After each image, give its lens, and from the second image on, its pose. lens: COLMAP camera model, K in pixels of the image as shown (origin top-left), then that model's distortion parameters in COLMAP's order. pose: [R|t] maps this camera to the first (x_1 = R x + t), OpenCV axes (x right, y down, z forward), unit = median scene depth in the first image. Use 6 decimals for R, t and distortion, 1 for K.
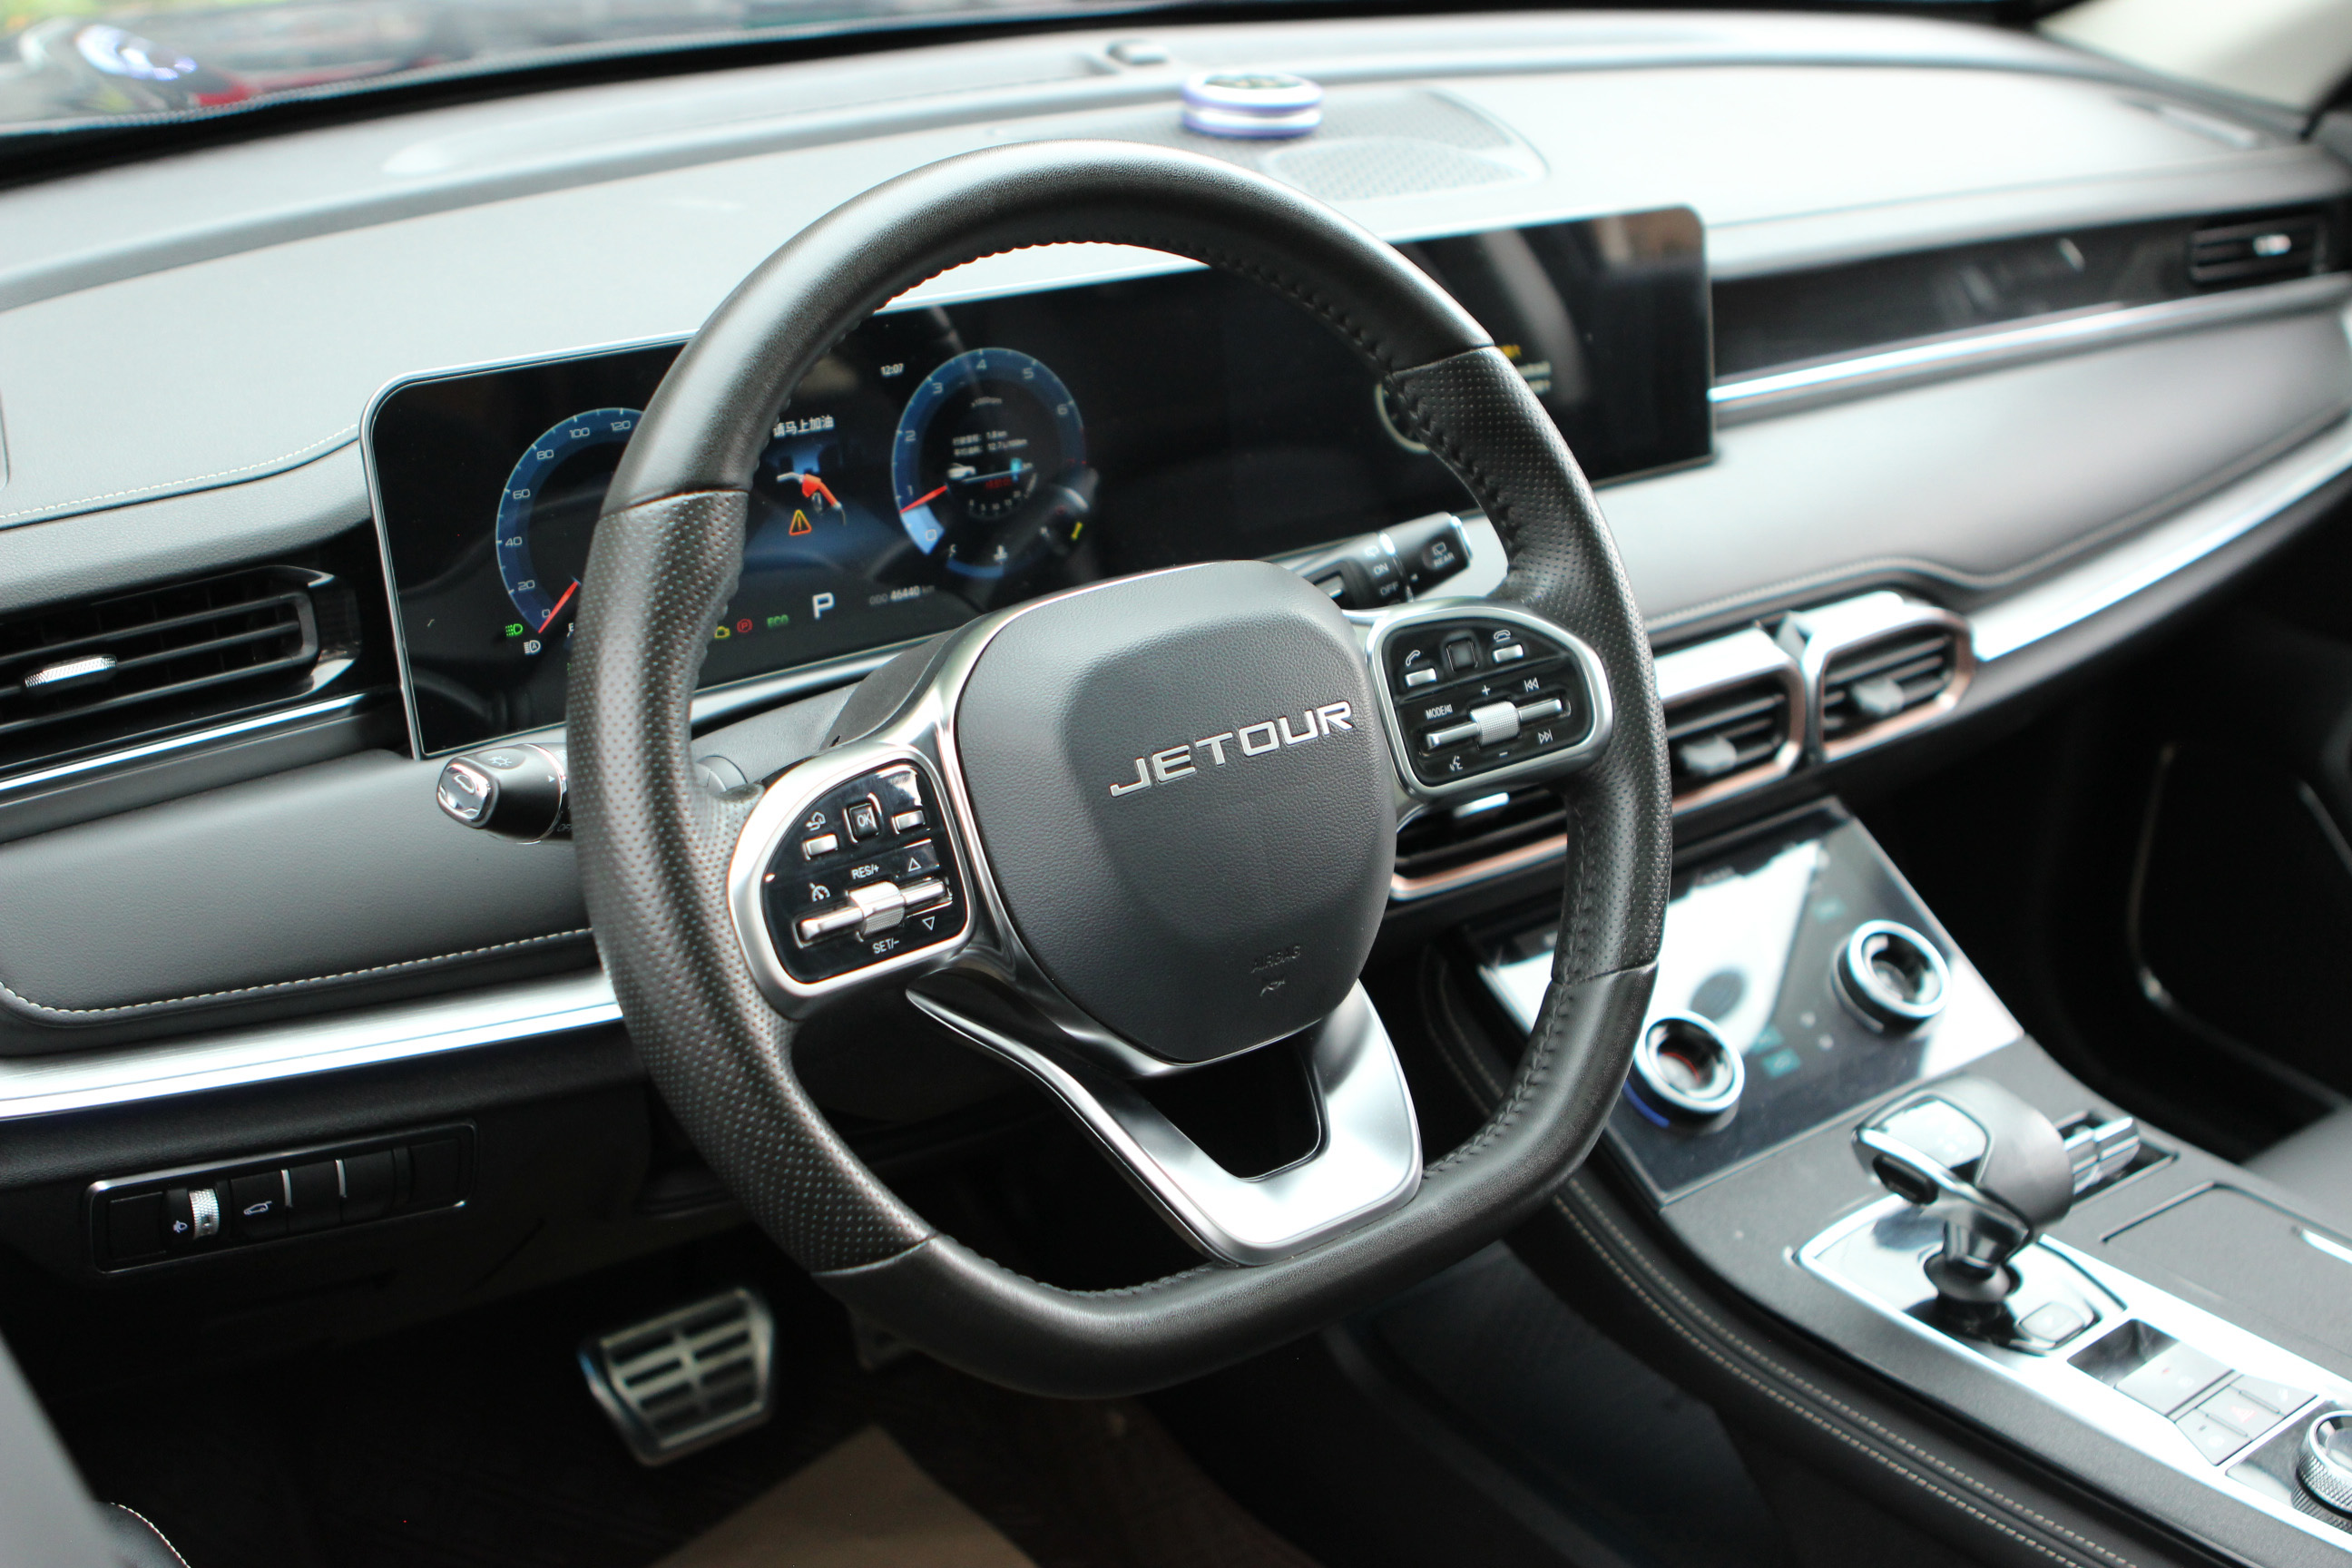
lens RADIAL K [[2597.1, 0, 1176.0], [0, 2597.1, 784.0], [0, 0, 1]] dist [-0.118857, 0.076370]
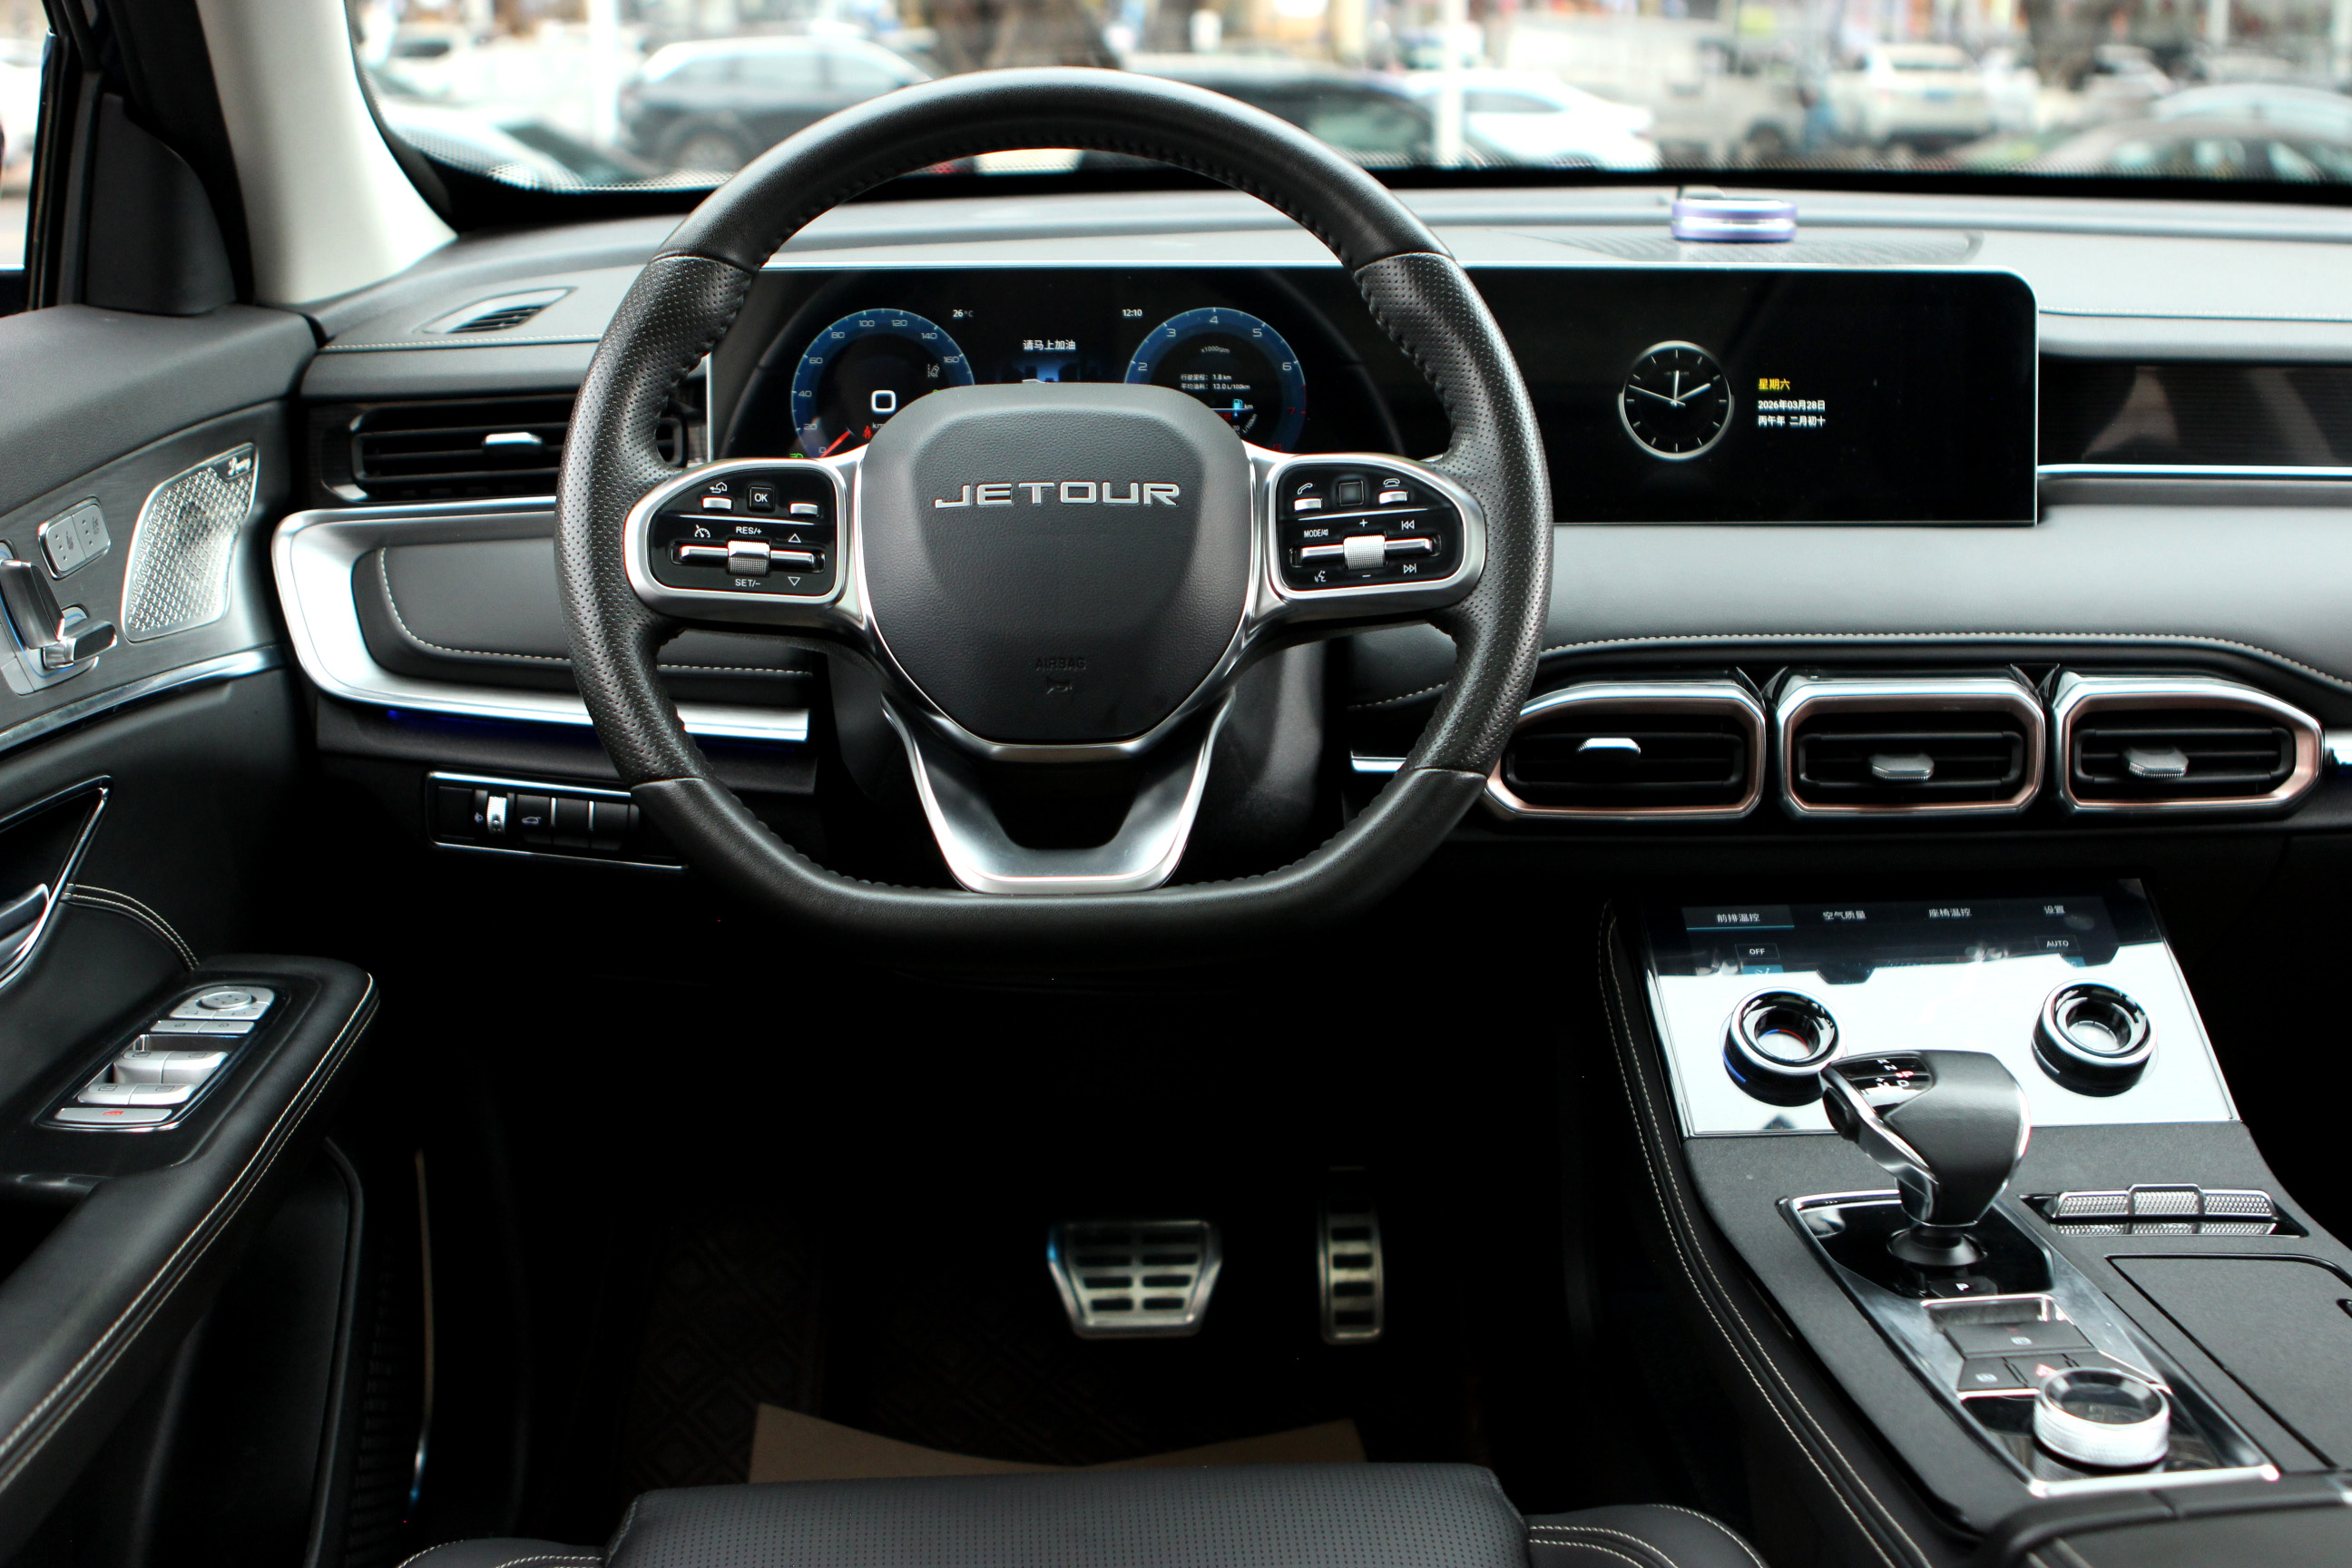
lens RADIAL K [[2597.1, 0, 1176.0], [0, 2597.1, 784.0], [0, 0, 1]] dist [-0.118857, 0.076370]
pose [[0.822940, 0.110272, -0.557325, 0.706876], [-0.209194, 0.970874, -0.116797, 0.230856], [0.528213, 0.212706, 0.822039, 0.006868]]
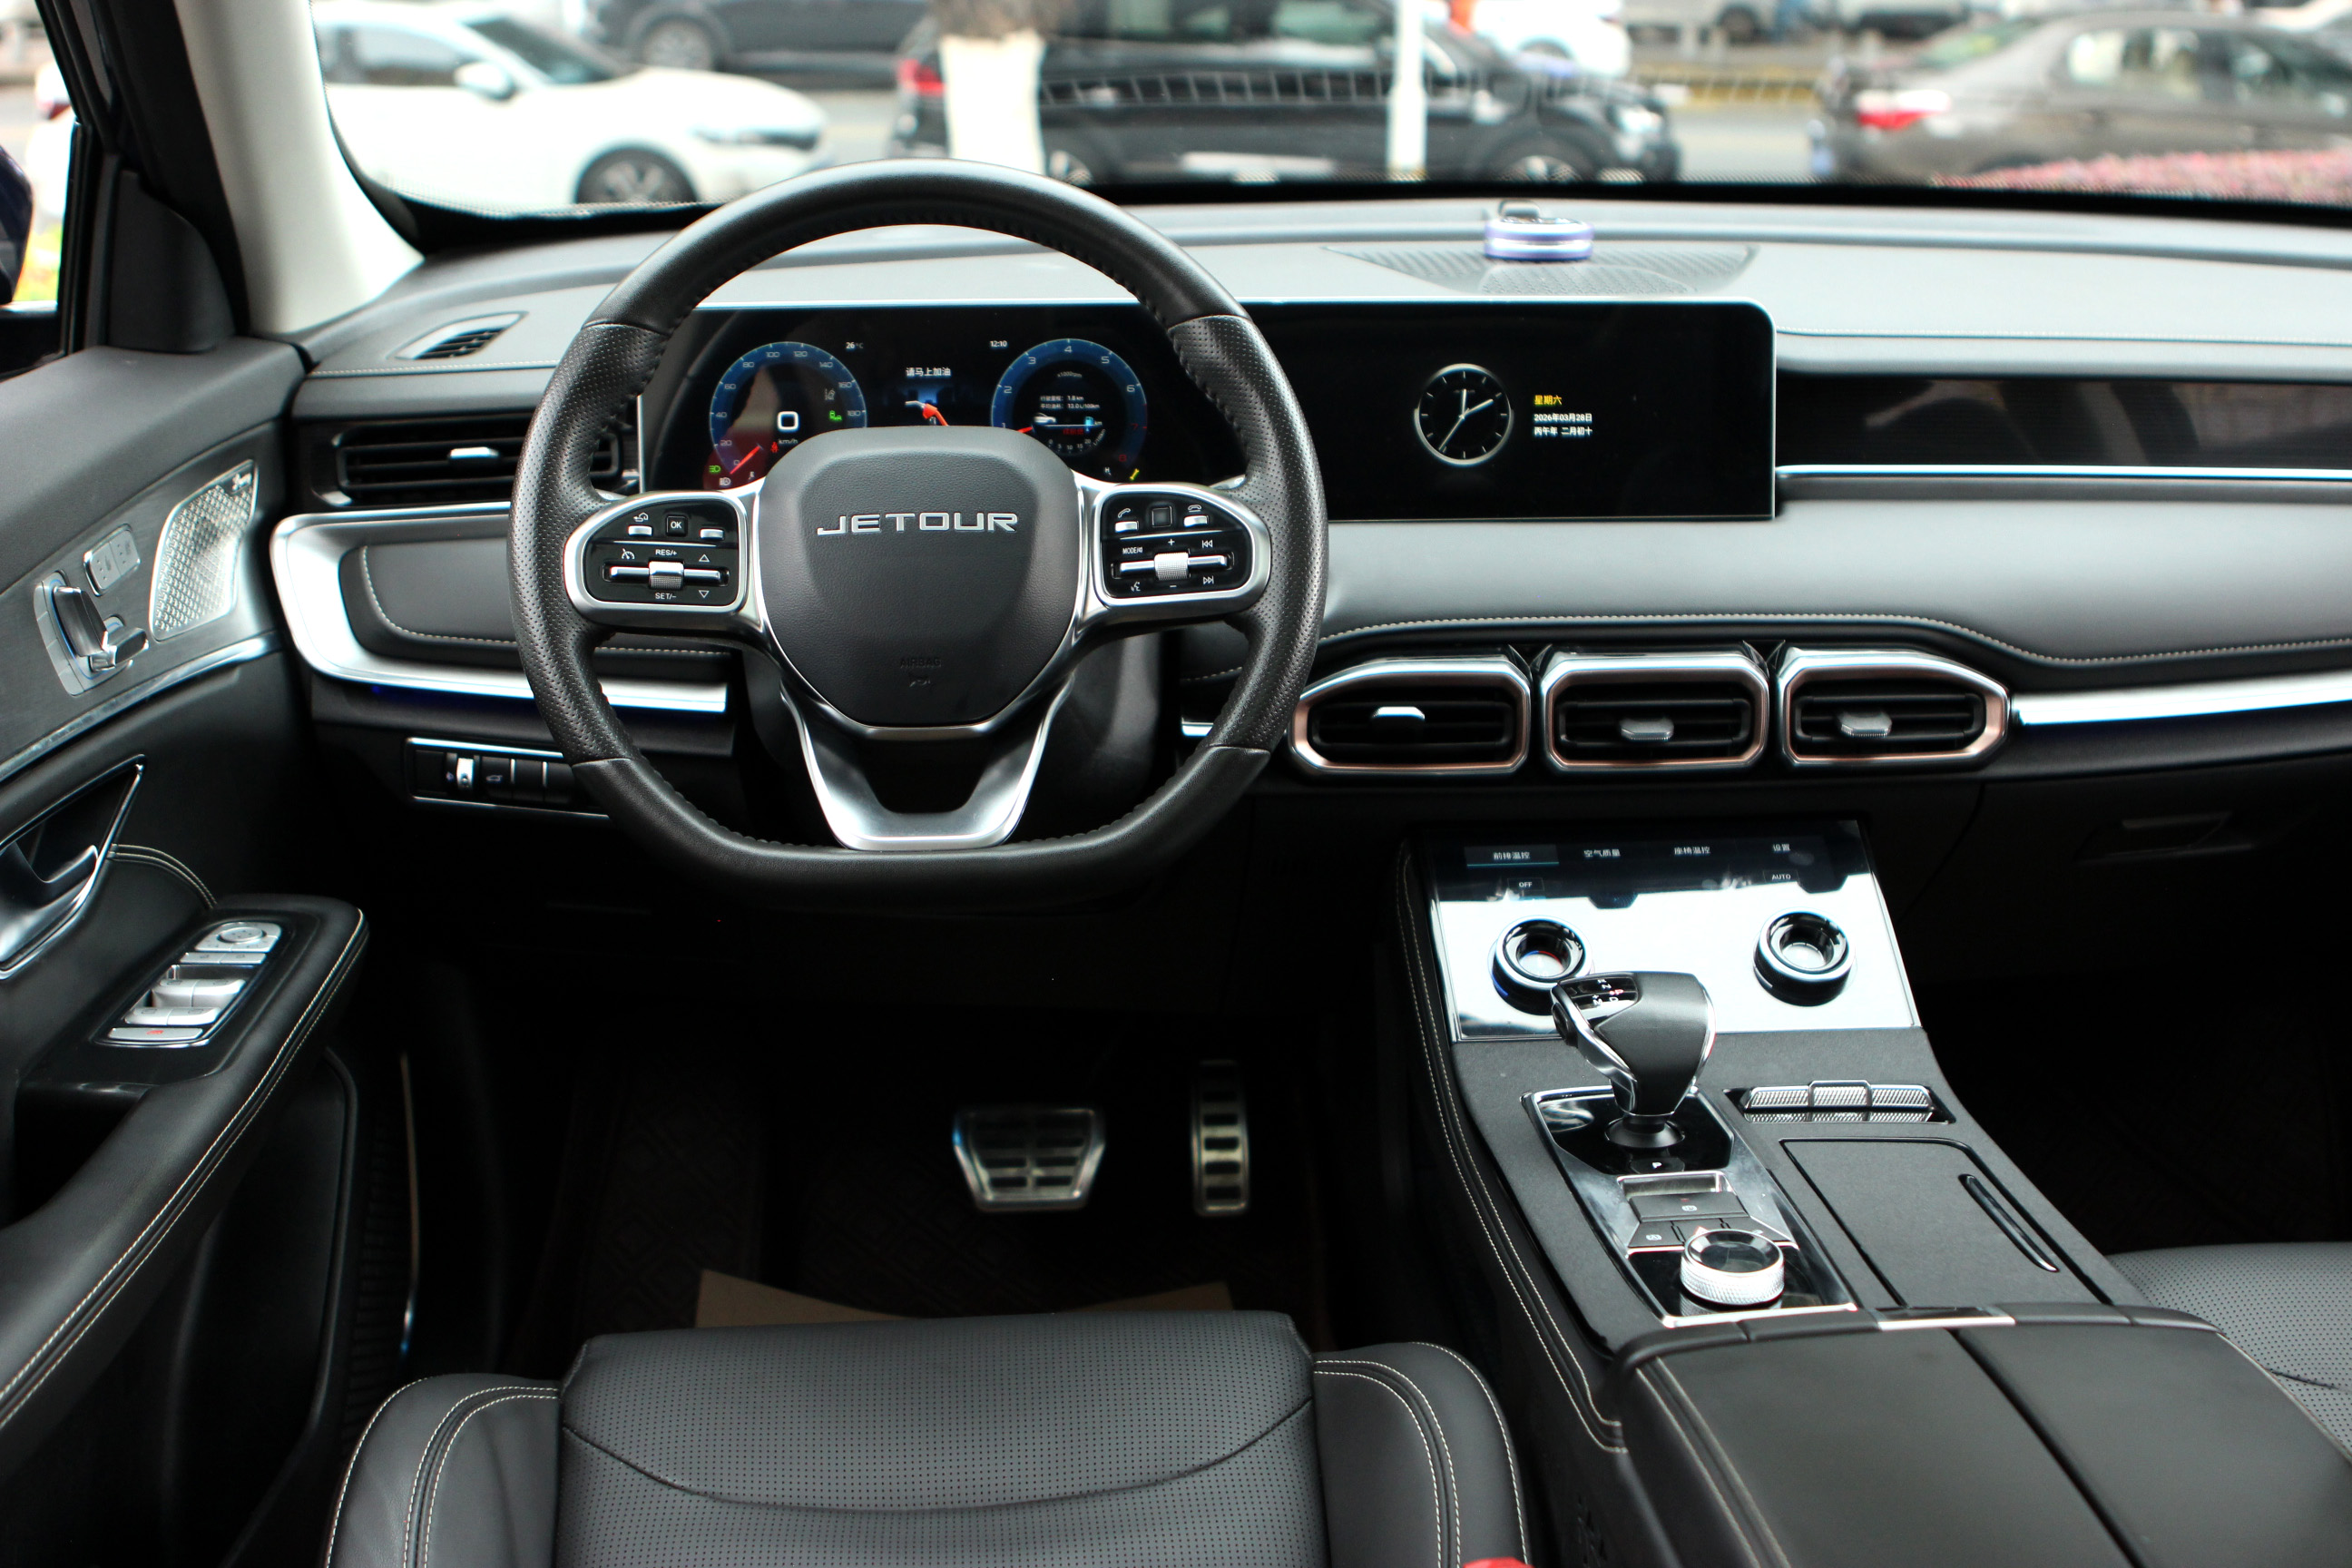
lens RADIAL K [[2595.9, 0, 1176.0], [0, 2595.9, 784.0], [0, 0, 1]] dist [-0.109465, 0.032814]
pose [[0.828004, 0.131036, -0.545196, 0.905959], [-0.203499, 0.976243, -0.074422, 0.197620], [0.522492, 0.172569, 0.834999, -0.175445]]
